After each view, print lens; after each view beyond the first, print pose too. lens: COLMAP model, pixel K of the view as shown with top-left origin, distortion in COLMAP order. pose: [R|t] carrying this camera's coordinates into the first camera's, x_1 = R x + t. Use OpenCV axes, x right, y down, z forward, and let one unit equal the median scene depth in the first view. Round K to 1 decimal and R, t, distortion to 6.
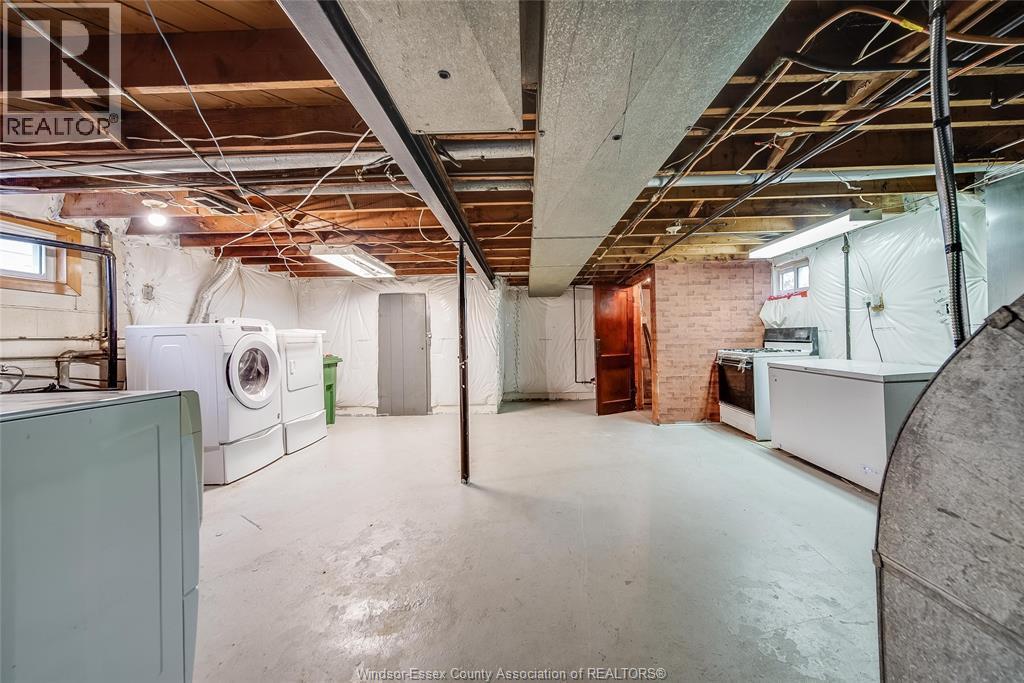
lens RADIAL K [[365.4, 0, 514.7], [0, 365.4, 340.8], [0, 0, 1]] dist [-0.001869, -0.000651]
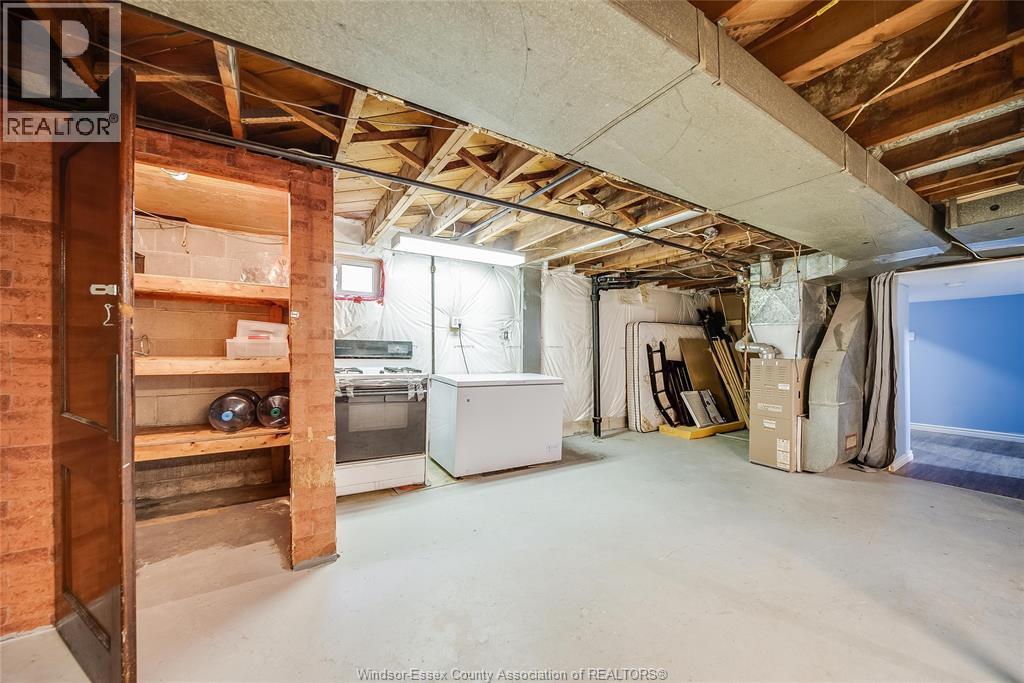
lens RADIAL K [[365.4, 0, 511.0], [0, 365.4, 348.3], [0, 0, 1]] dist [-0.001869, -0.000651]
pose [[-0.553973, 0.014576, 0.832407, -0.096664], [-0.000452, 0.999841, -0.017808, -0.004942], [-0.832535, -0.010241, -0.553878, 1.396280]]
